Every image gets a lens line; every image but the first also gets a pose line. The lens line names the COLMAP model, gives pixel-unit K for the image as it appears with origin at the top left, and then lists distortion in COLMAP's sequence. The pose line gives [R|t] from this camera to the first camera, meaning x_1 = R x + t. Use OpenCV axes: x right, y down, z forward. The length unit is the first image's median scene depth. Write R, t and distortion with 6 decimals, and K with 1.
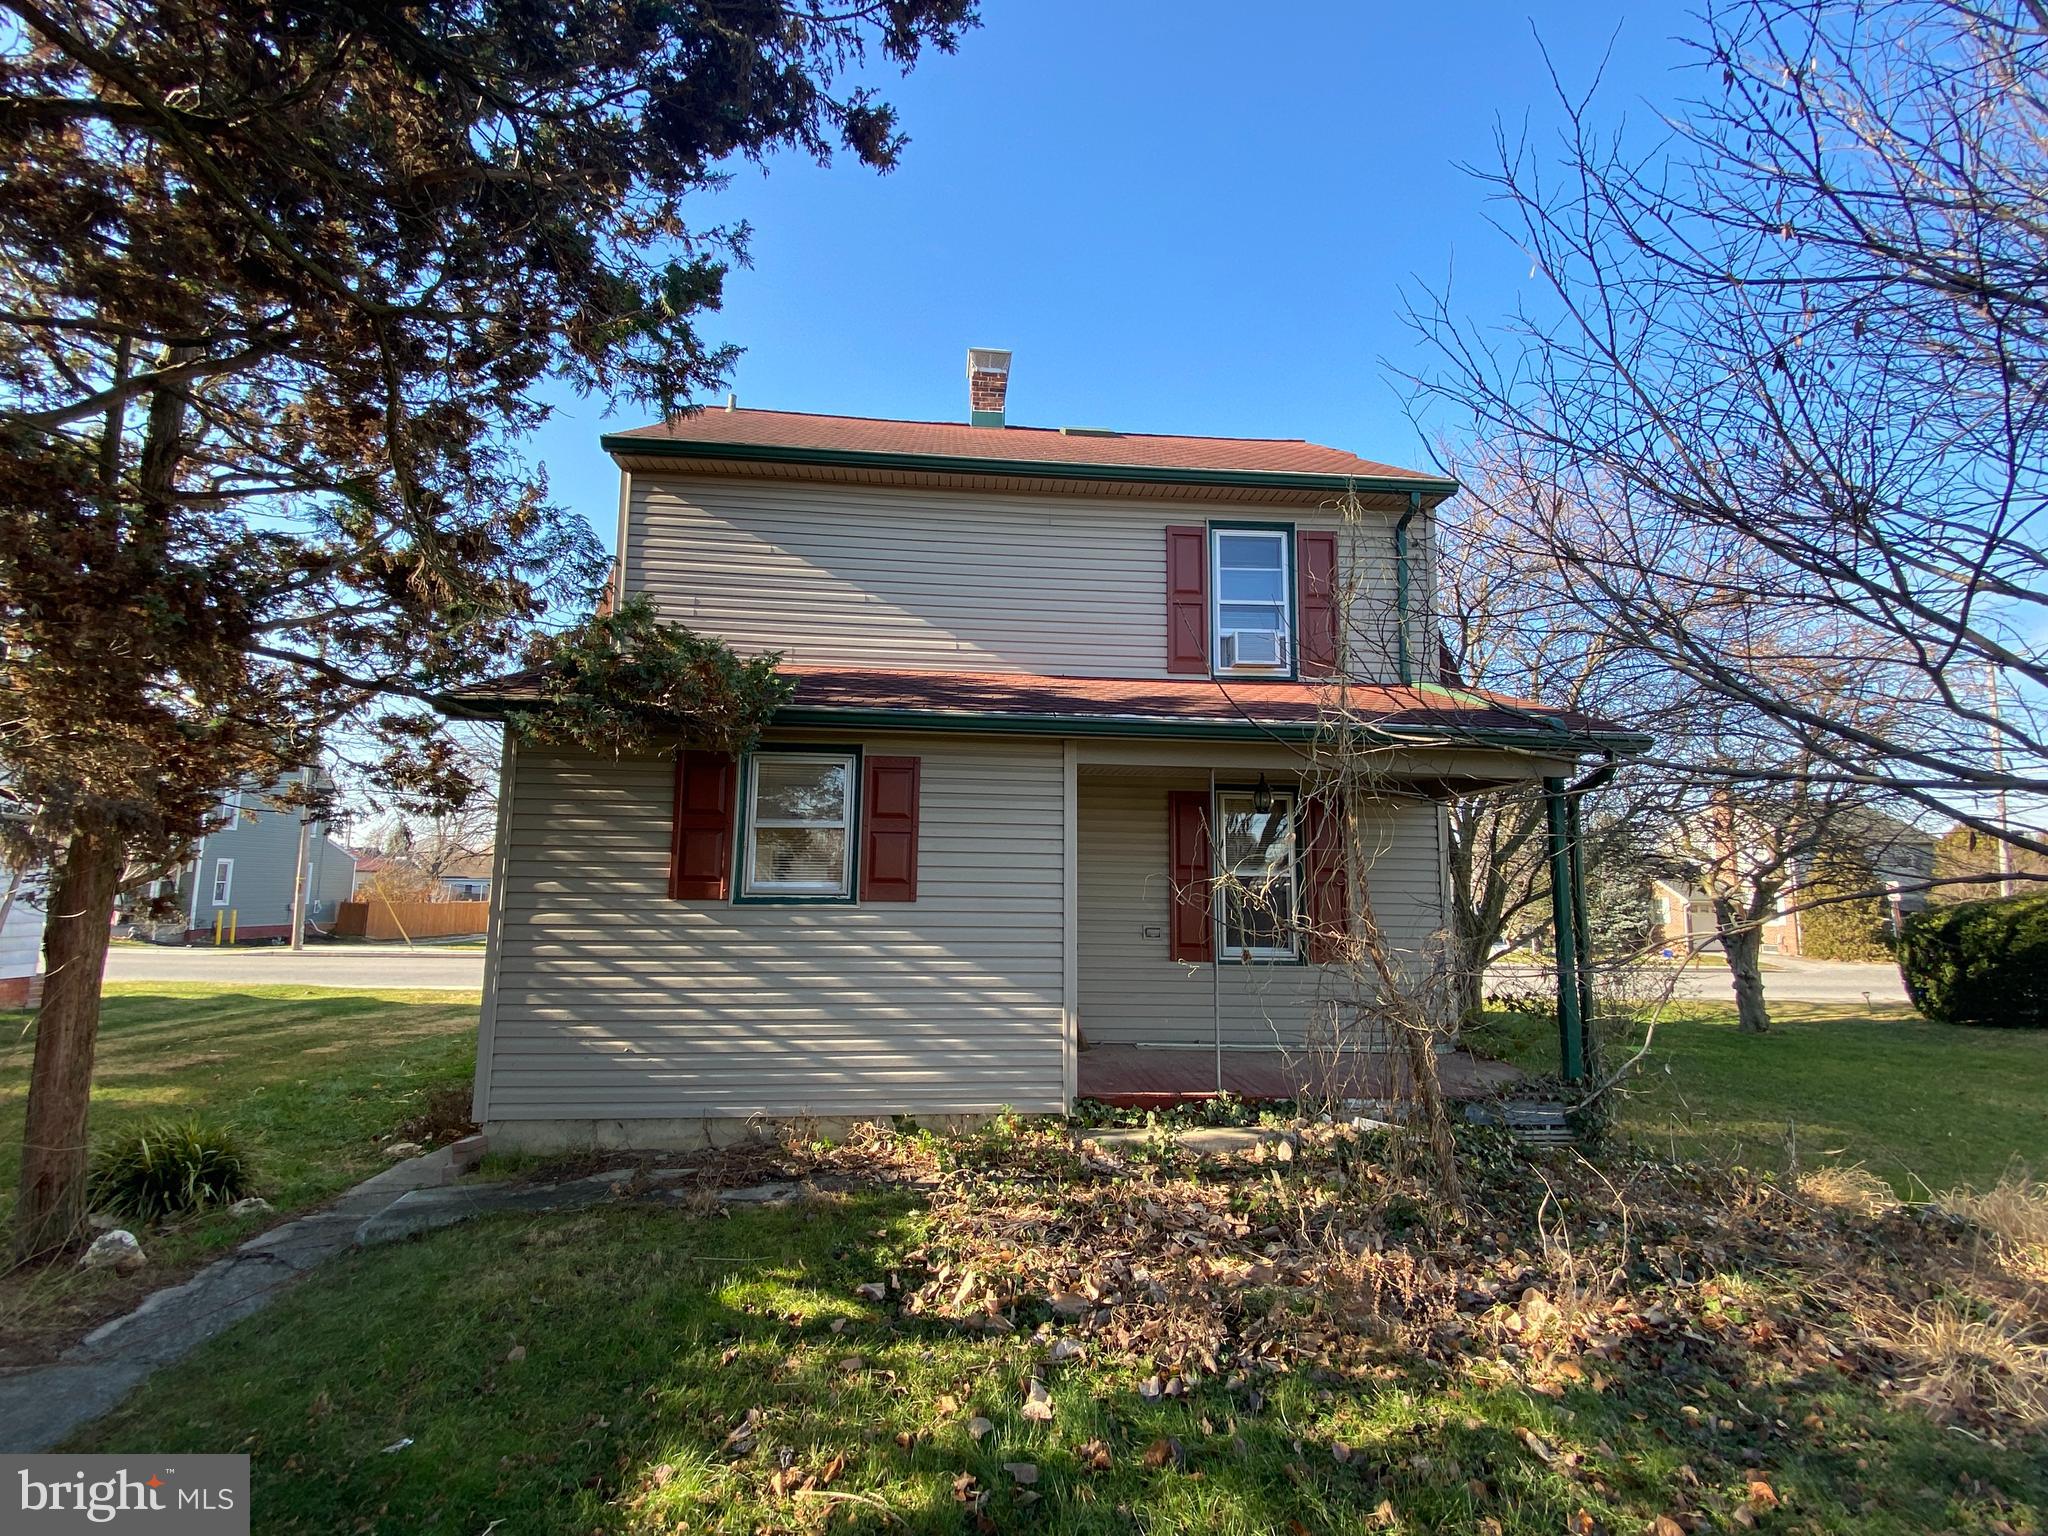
lens RADIAL K [[930.7, 0, 1024.0], [0, 930.7, 768.0], [0, 0, 1]] dist [0.002454, -0.000002]
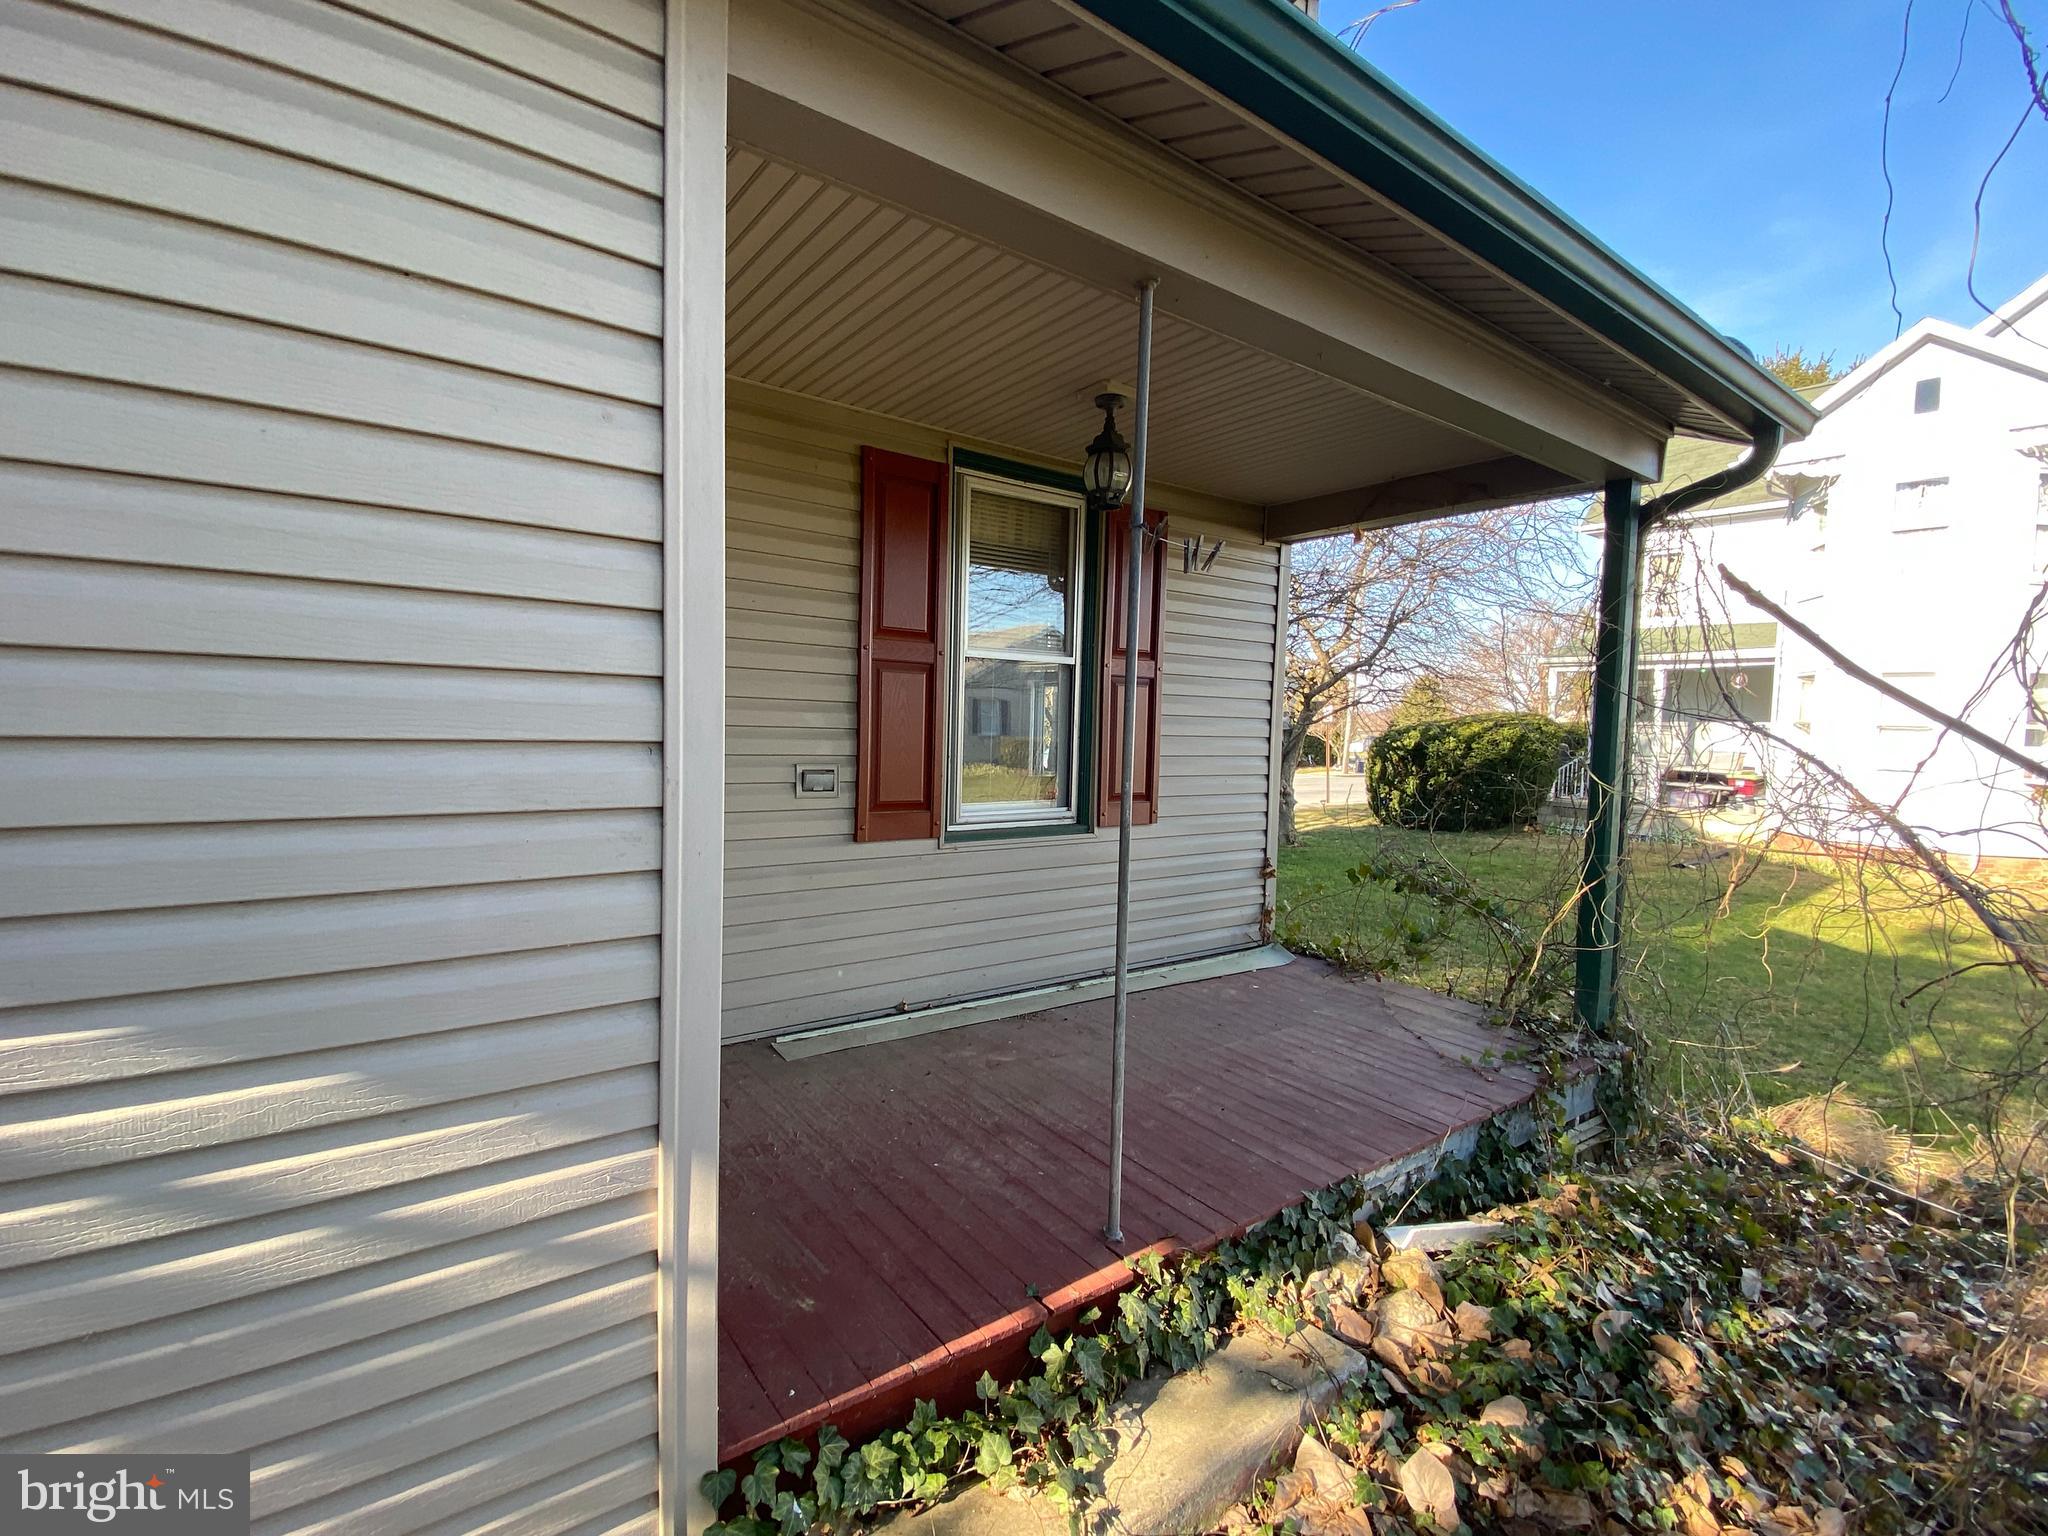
lens RADIAL K [[930.7, 0, 1024.0], [0, 930.7, 768.0], [0, 0, 1]] dist [0.002454, -0.000002]
pose [[0.858699, -0.017751, 0.512172, 0.002372], [-0.081516, 0.981945, 0.170701, 0.089605], [-0.505955, -0.188330, 0.841749, 0.587273]]
